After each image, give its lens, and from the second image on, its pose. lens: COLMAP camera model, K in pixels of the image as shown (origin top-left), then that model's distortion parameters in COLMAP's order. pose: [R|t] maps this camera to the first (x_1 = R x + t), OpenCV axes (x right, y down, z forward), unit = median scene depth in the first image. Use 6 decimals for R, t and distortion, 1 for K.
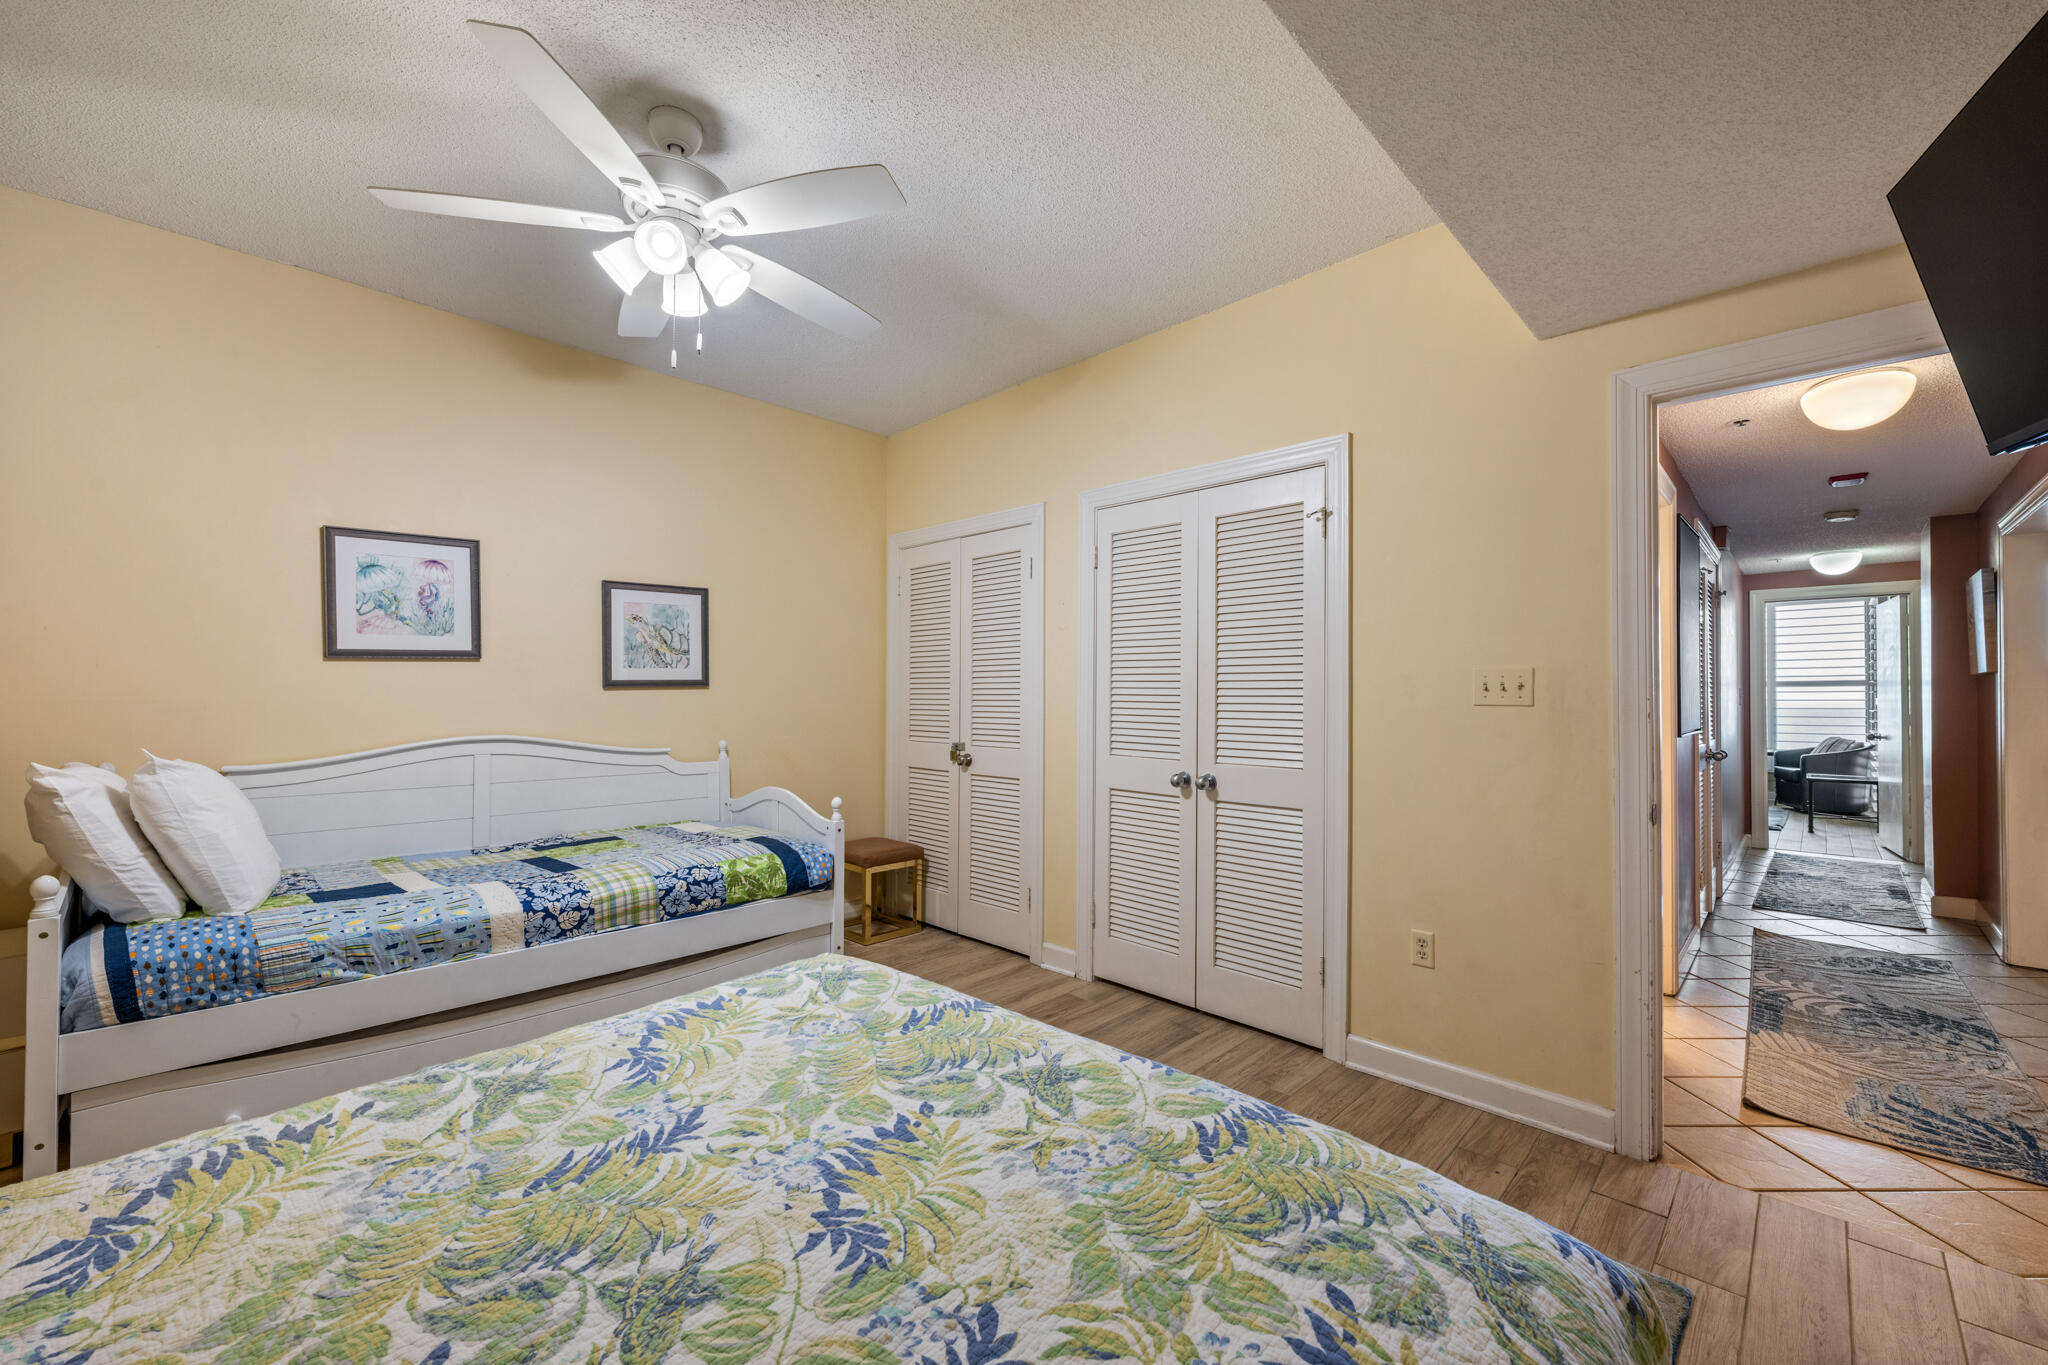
lens RADIAL K [[810.1, 0, 1027.3], [0, 810.1, 693.2], [0, 0, 1]] dist [0.001548, -0.000399]
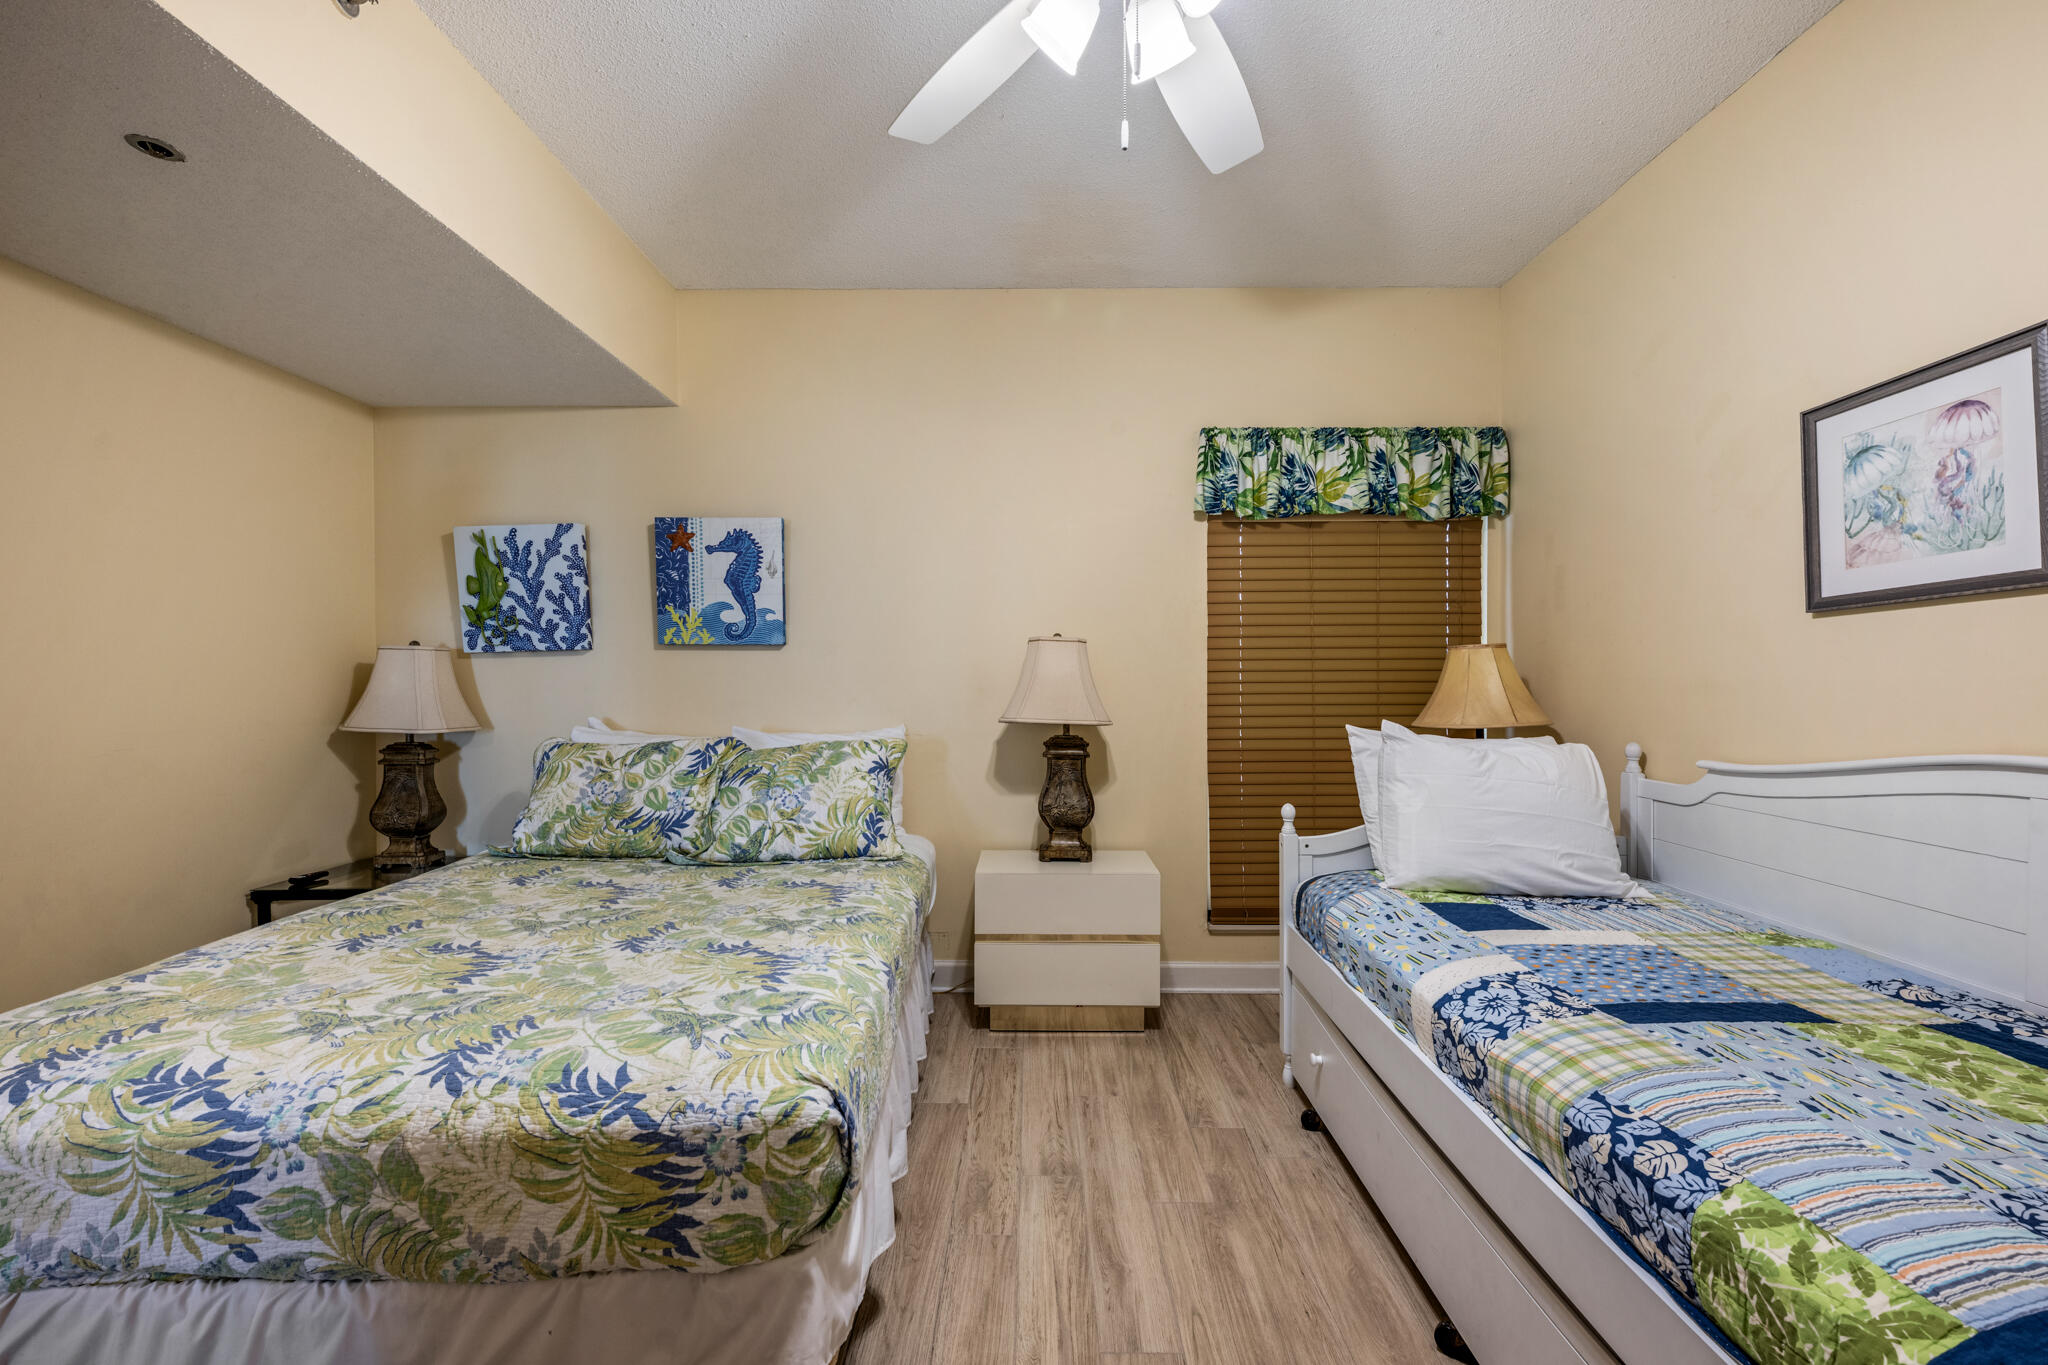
lens RADIAL K [[810.1, 0, 1029.2], [0, 810.1, 684.1], [0, 0, 1]] dist [0.001548, -0.000399]
pose [[-0.719858, 0.002420, -0.694117, 0.042661], [0.002799, 0.999996, 0.000584, 0.011563], [0.694116, -0.001522, -0.719862, 1.030549]]
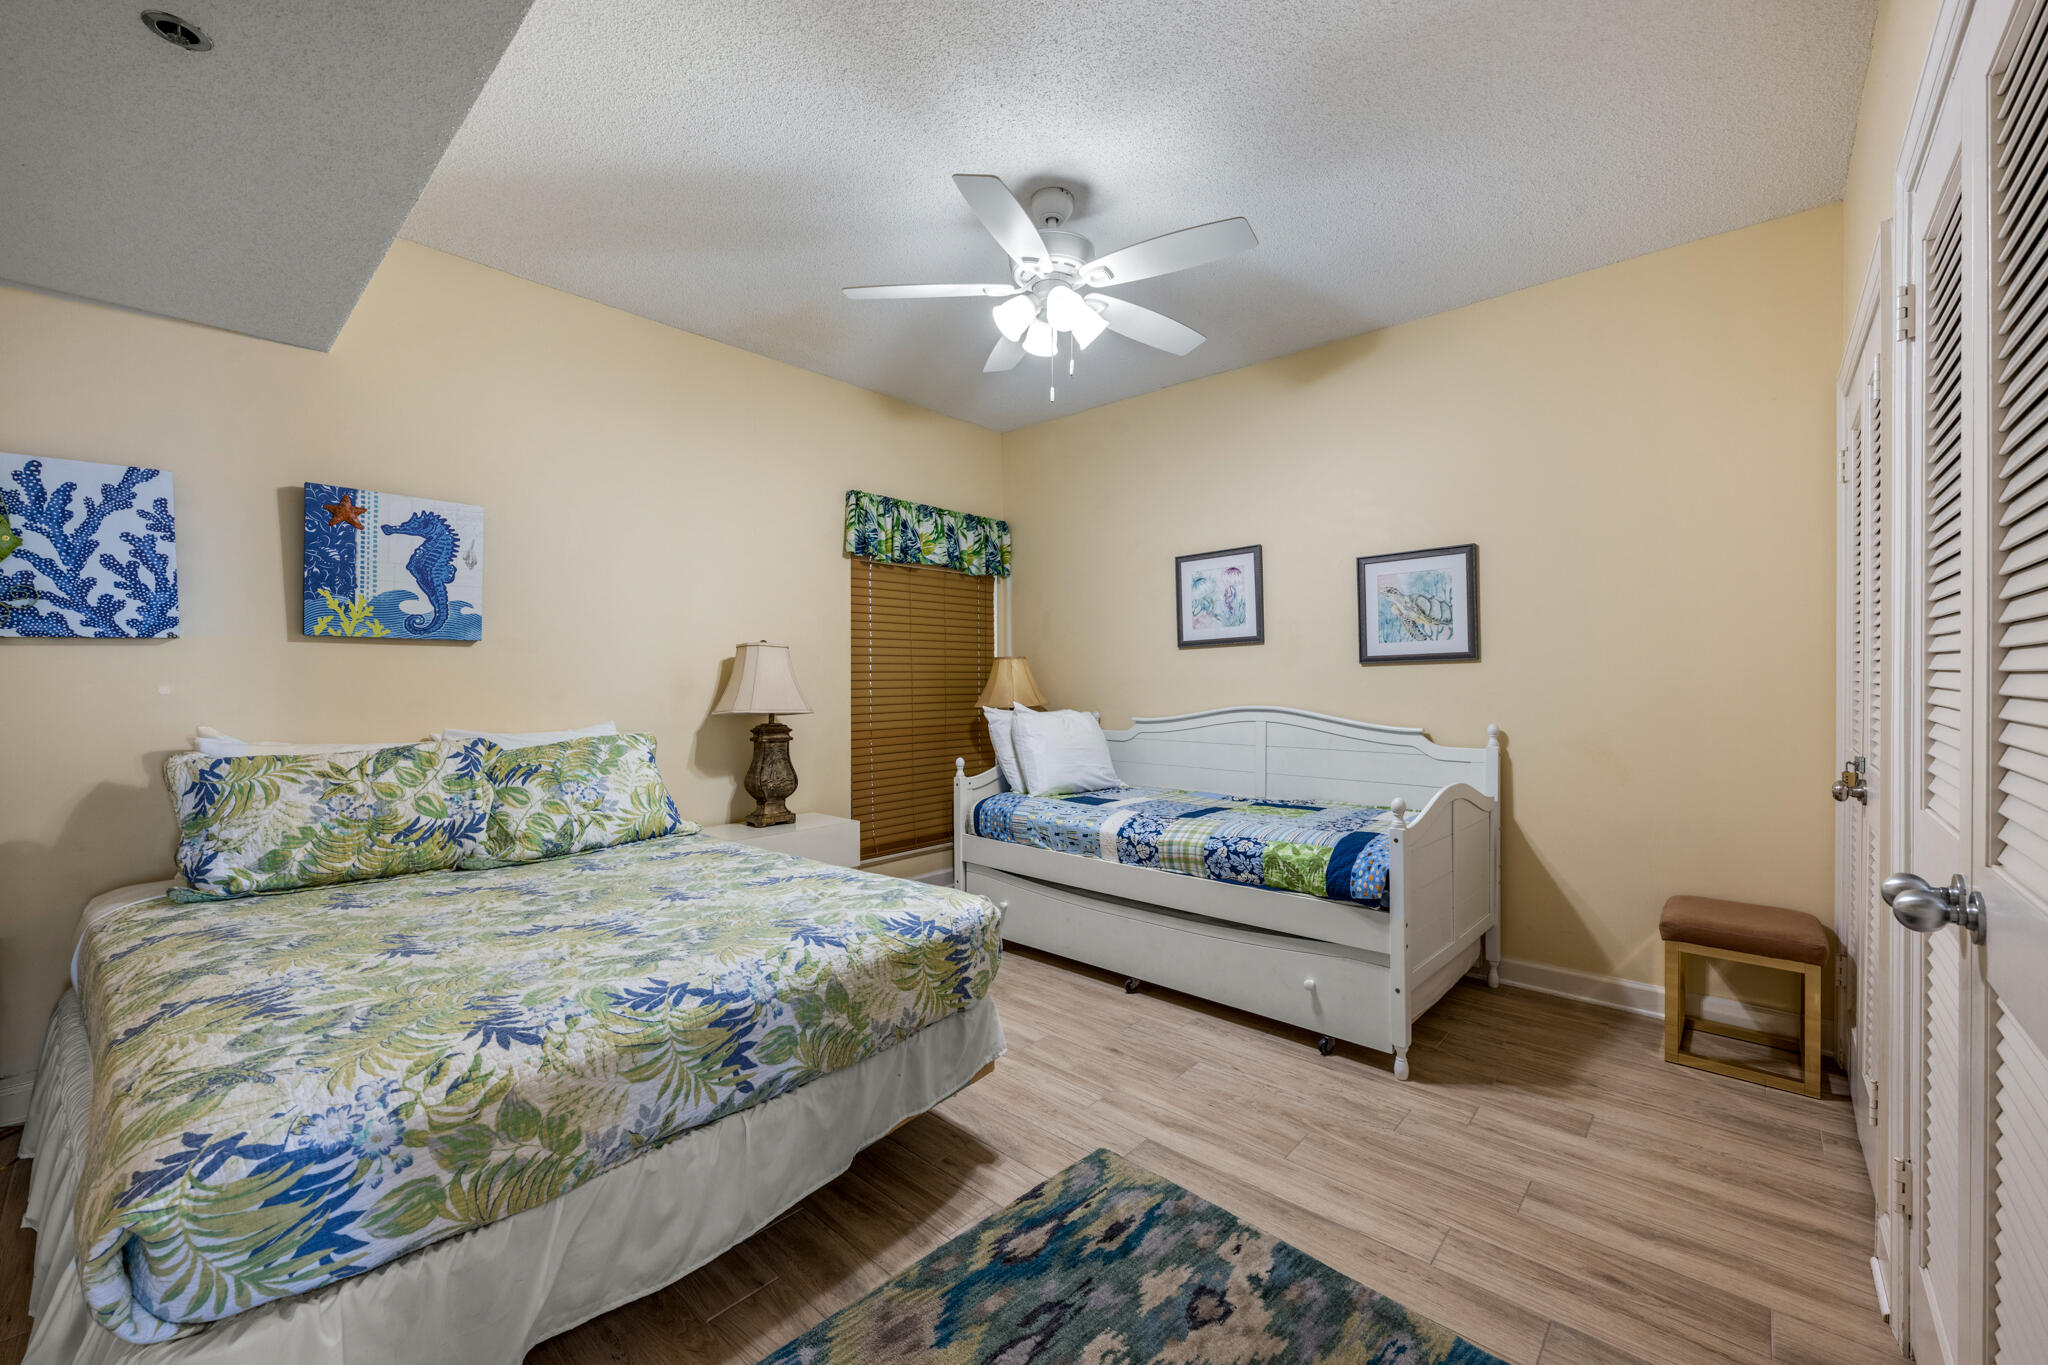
lens RADIAL K [[810.1, 0, 1027.1], [0, 810.1, 682.6], [0, 0, 1]] dist [0.001548, -0.000399]
pose [[0.040829, 0.001918, -0.999164, 0.577501], [0.007424, 0.999970, 0.002222, 0.014084], [0.999139, -0.007509, 0.040814, 0.666233]]
